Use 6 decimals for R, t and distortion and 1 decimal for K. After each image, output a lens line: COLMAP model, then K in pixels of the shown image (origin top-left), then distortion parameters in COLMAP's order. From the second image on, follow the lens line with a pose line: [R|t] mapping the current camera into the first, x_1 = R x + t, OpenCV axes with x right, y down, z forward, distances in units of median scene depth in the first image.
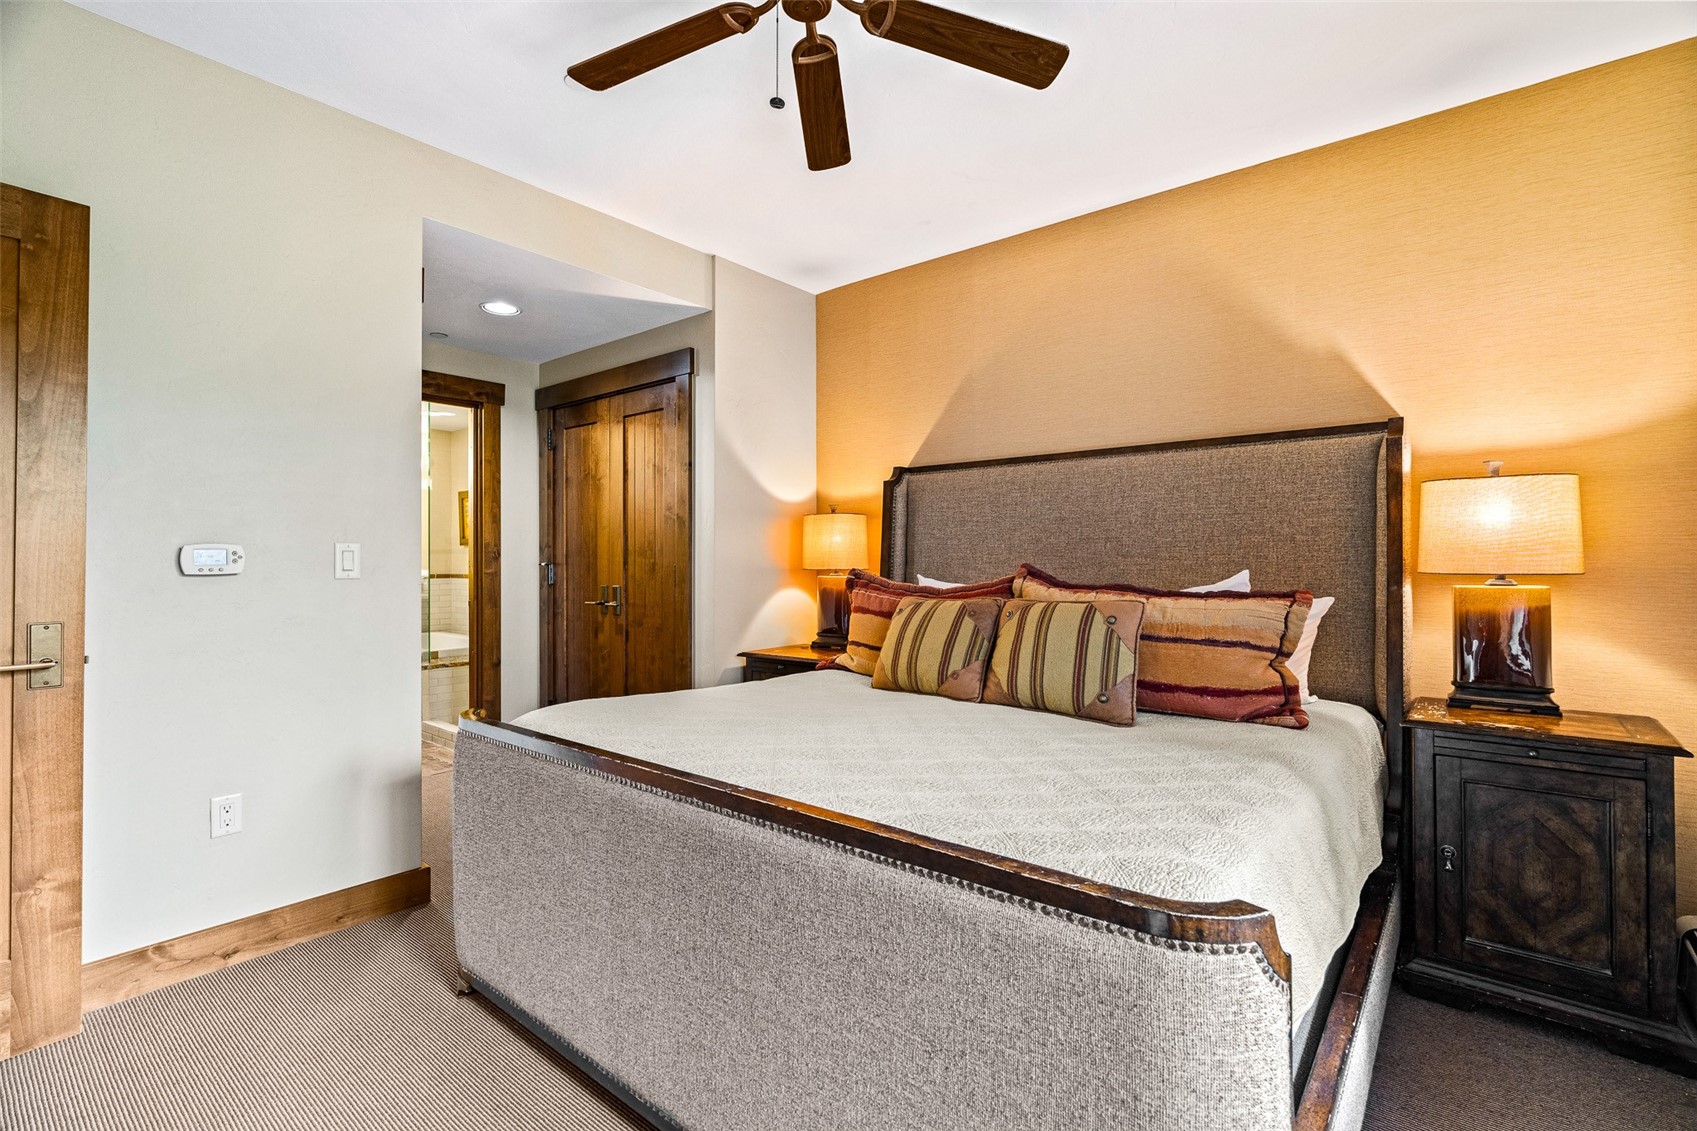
lens RADIAL K [[760.1, 0, 851.0], [0, 760.1, 560.3], [0, 0, 1]] dist [-0.015154, 0.007791]
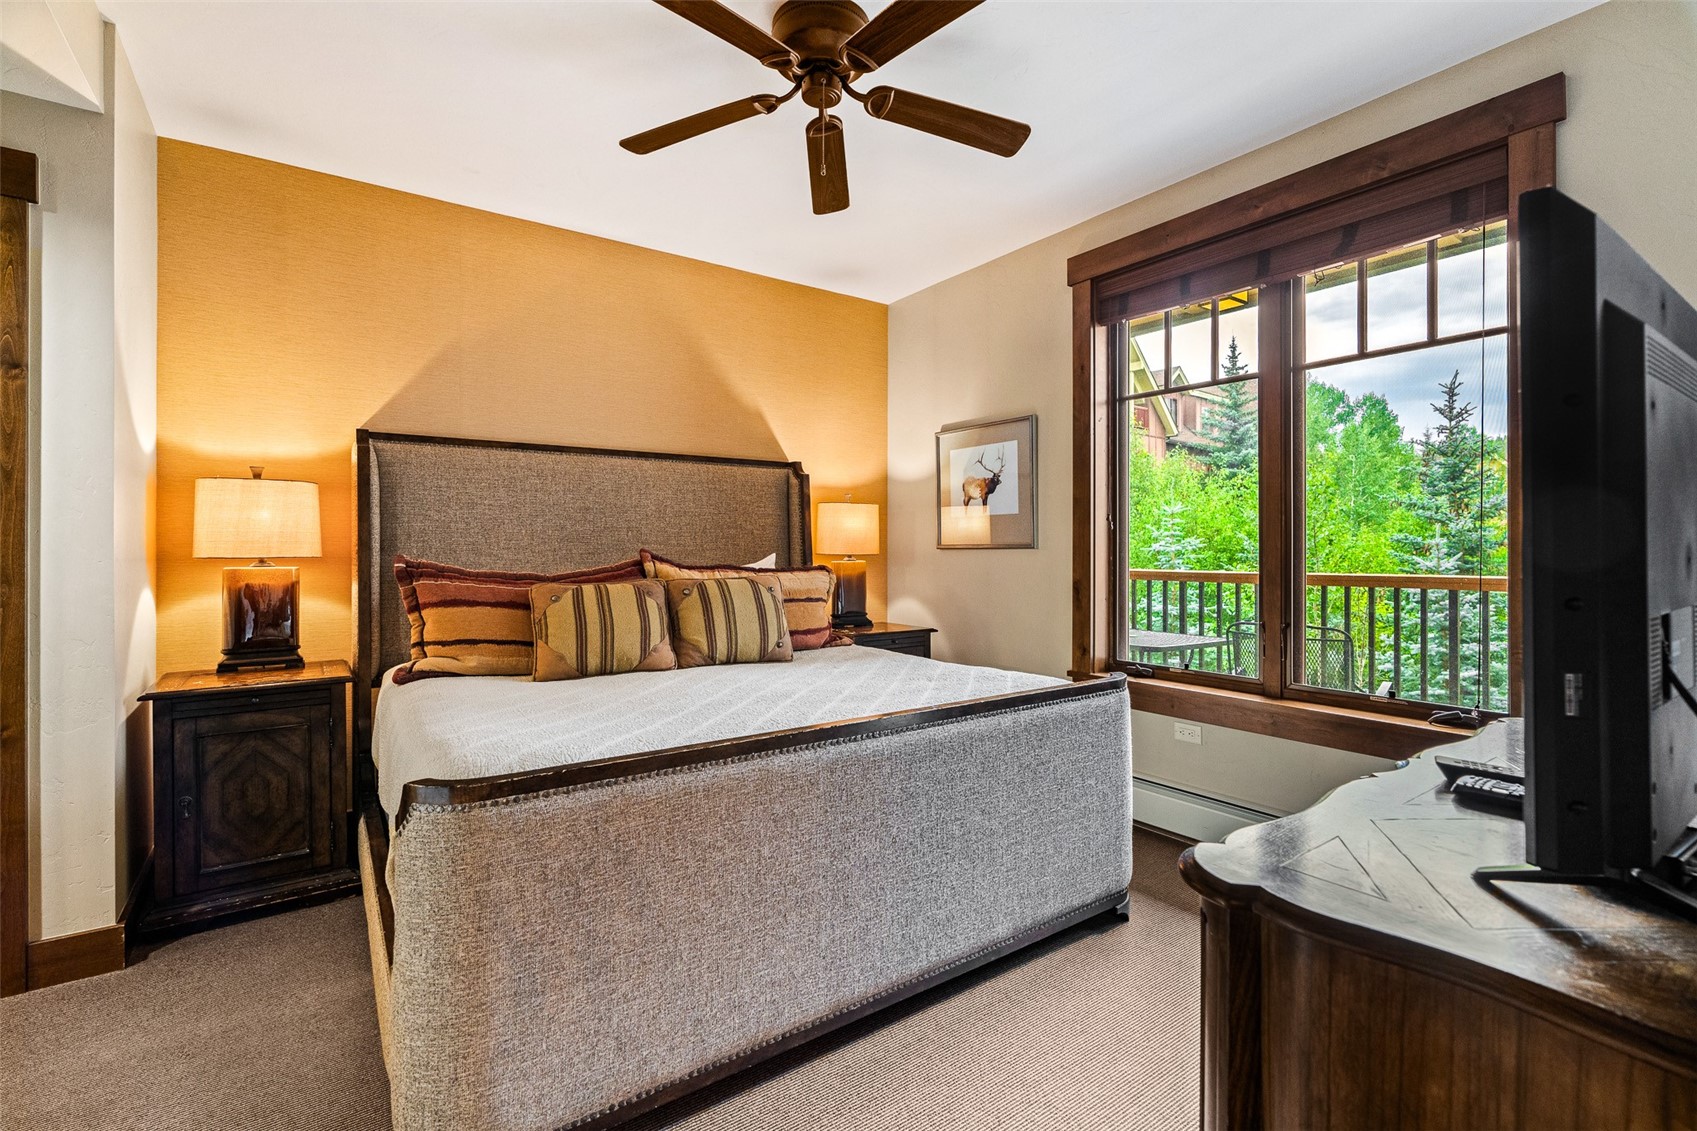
lens RADIAL K [[780.0, 0, 841.0], [0, 780.0, 551.4], [0, 0, 1]] dist [-0.003618, -0.000859]
pose [[0.269419, -0.001786, 0.963021, -0.855977], [-0.002950, 0.999992, 0.002680, 0.003957], [-0.963019, -0.003563, 0.269411, 0.415686]]
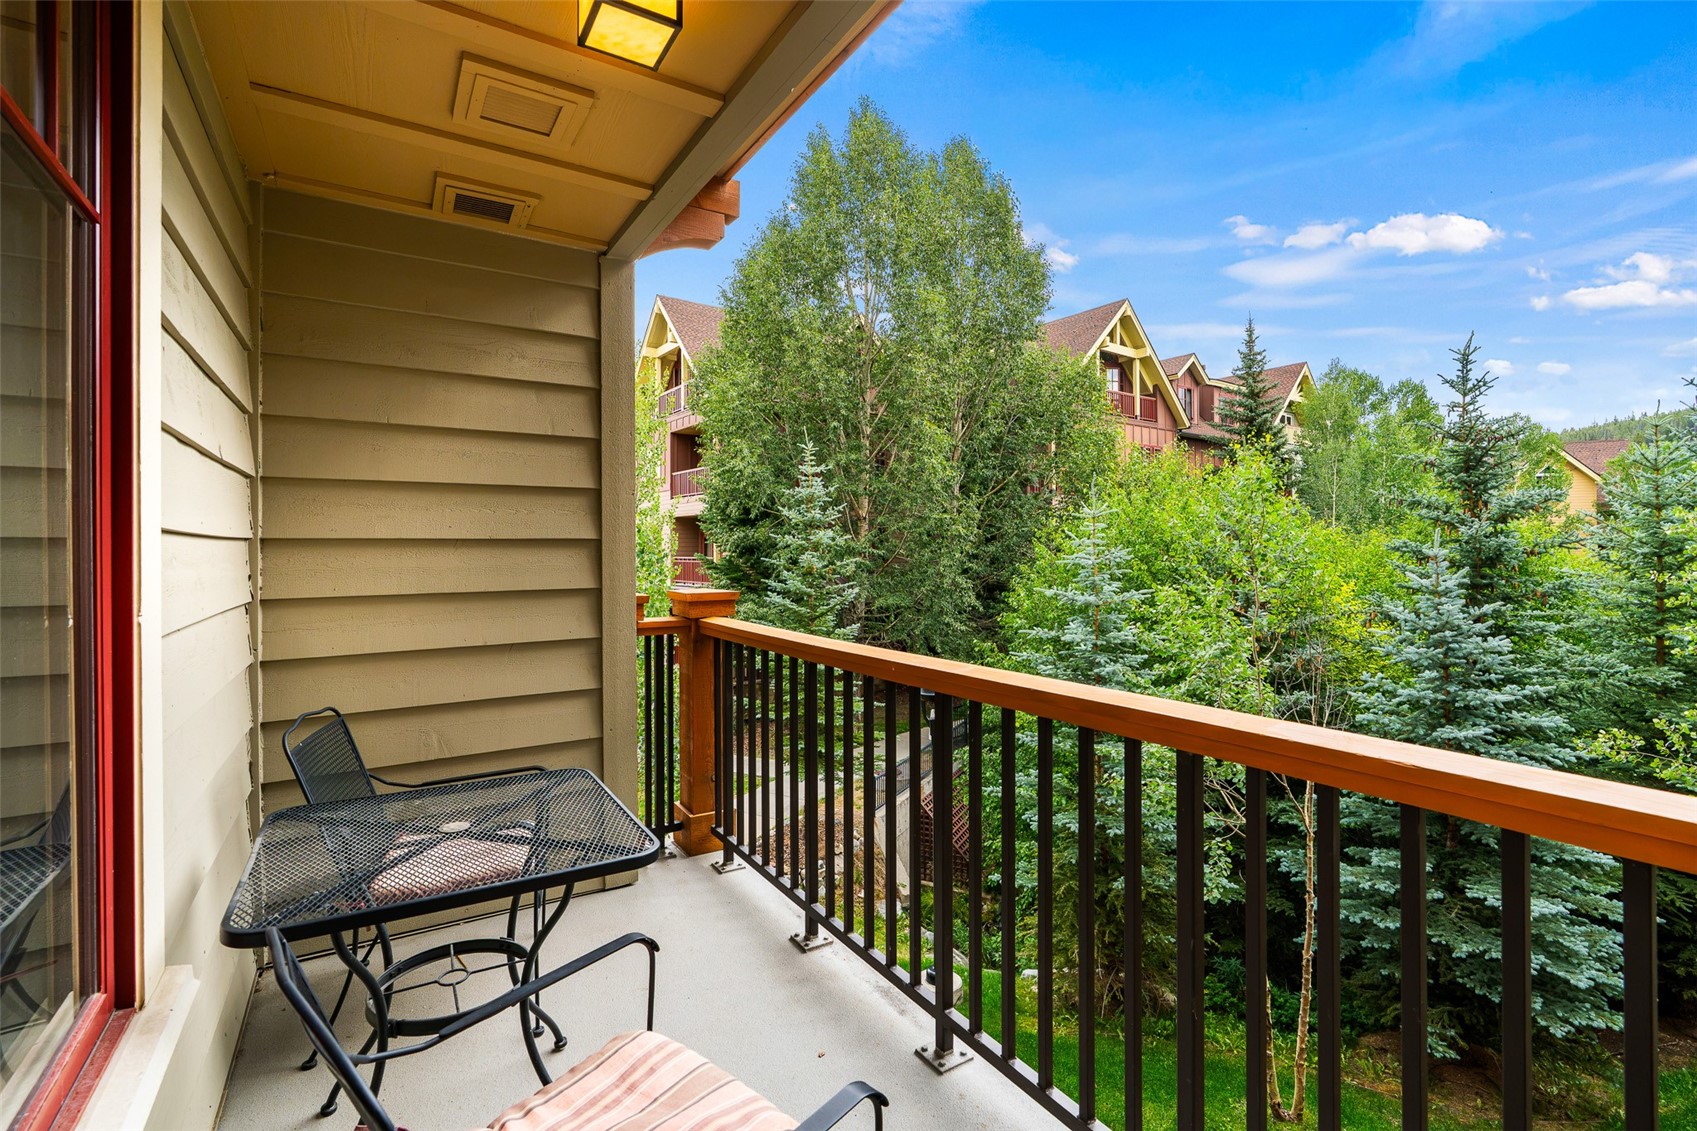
lens RADIAL K [[770.7, 0, 853.0], [0, 770.7, 551.4], [0, 0, 1]] dist [-0.002936, 0.000749]
pose [[0.313006, -0.003730, 0.949744, -0.804580], [0.002624, 0.999992, 0.003063, 0.000929], [-0.949747, 0.001534, 0.313013, 0.385695]]
